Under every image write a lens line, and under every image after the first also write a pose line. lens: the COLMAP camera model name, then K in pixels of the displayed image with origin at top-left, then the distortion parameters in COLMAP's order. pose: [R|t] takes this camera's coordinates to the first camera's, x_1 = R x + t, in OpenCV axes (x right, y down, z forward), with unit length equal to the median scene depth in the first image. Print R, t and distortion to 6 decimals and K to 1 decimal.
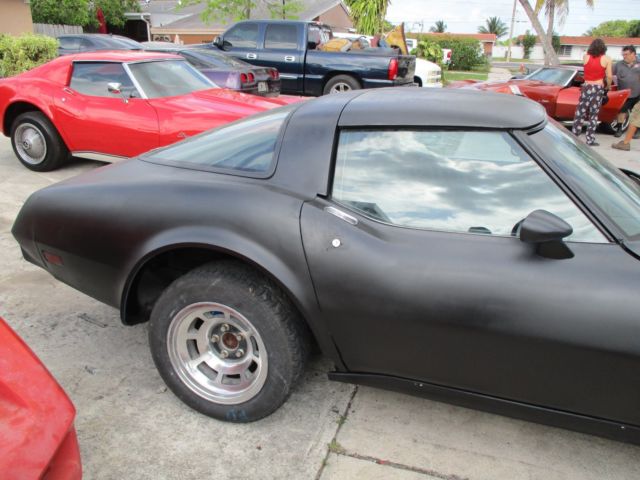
lens RADIAL K [[539.0, 0, 316.1], [0, 539.0, 241.2], [0, 0, 1]] dist [-0.042357, 0.022058]
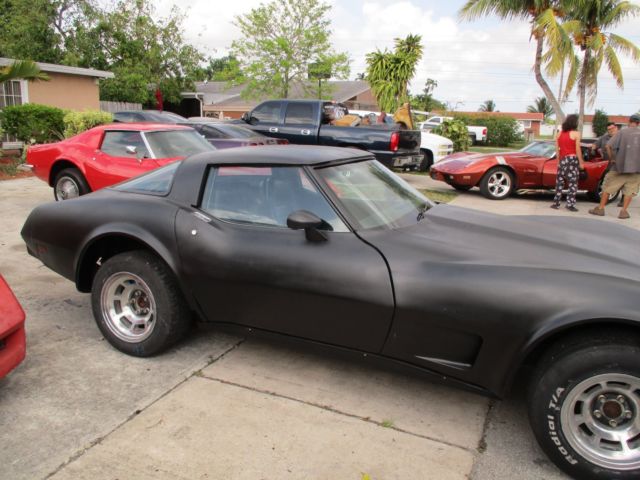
lens RADIAL K [[539.0, 0, 318.1], [0, 539.0, 241.7], [0, 0, 1]] dist [-0.042357, 0.022058]
pose [[0.994691, 0.028528, -0.098871, 0.184833], [-0.041339, 0.990645, -0.130052, 0.073446], [0.094236, 0.133449, 0.986565, -0.181839]]
